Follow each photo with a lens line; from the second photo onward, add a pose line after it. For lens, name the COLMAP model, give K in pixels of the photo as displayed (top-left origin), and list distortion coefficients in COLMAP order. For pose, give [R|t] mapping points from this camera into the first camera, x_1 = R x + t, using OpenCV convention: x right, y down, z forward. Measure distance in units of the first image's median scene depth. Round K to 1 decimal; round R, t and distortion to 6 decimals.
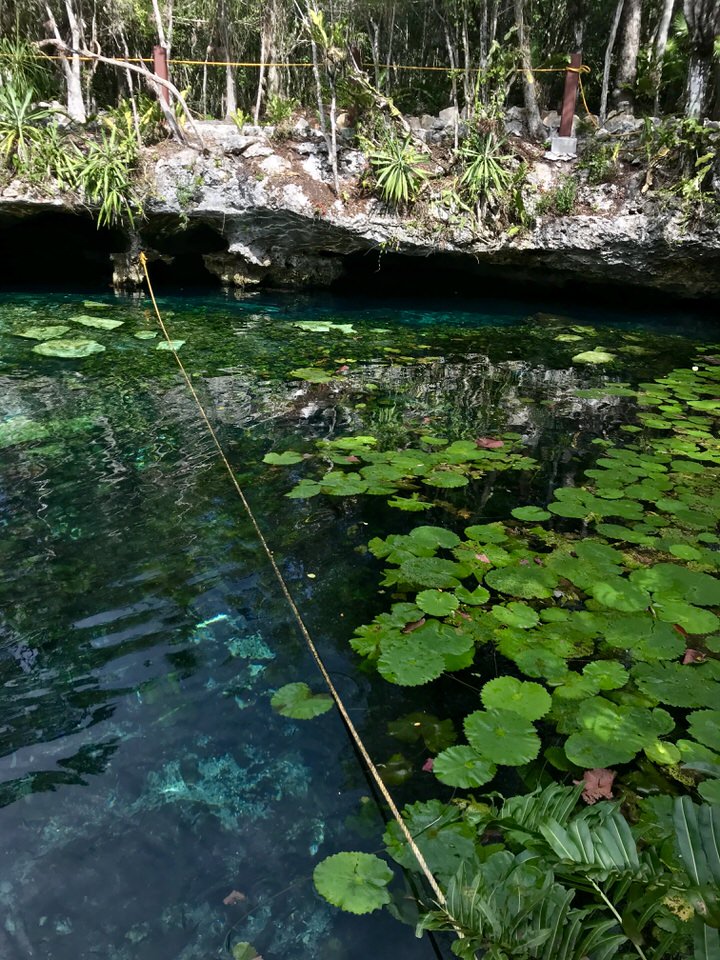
lens RADIAL K [[774.3, 0, 360.7], [0, 774.3, 485.3], [0, 0, 1]] dist [-0.029993, 0.029328]
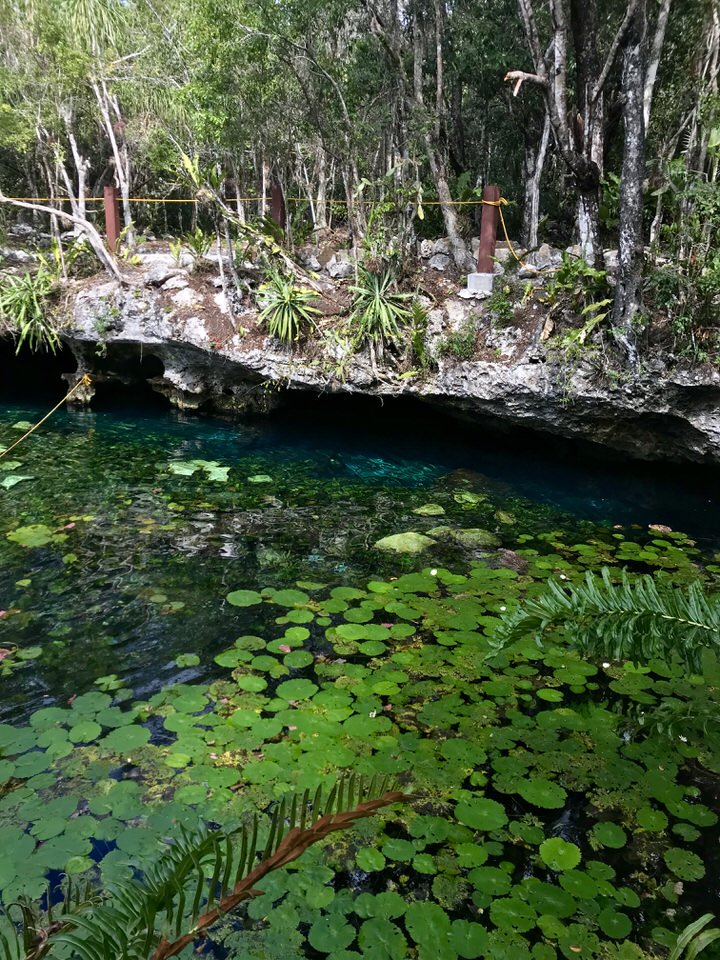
lens RADIAL K [[774.3, 0, 359.2], [0, 774.3, 473.7], [0, 0, 1]] dist [-0.029993, 0.029328]
pose [[0.960607, 0.079973, -0.266156, 0.385952], [-0.112297, 0.987732, -0.108516, -0.110864], [0.254212, 0.134129, 0.957802, 0.139264]]
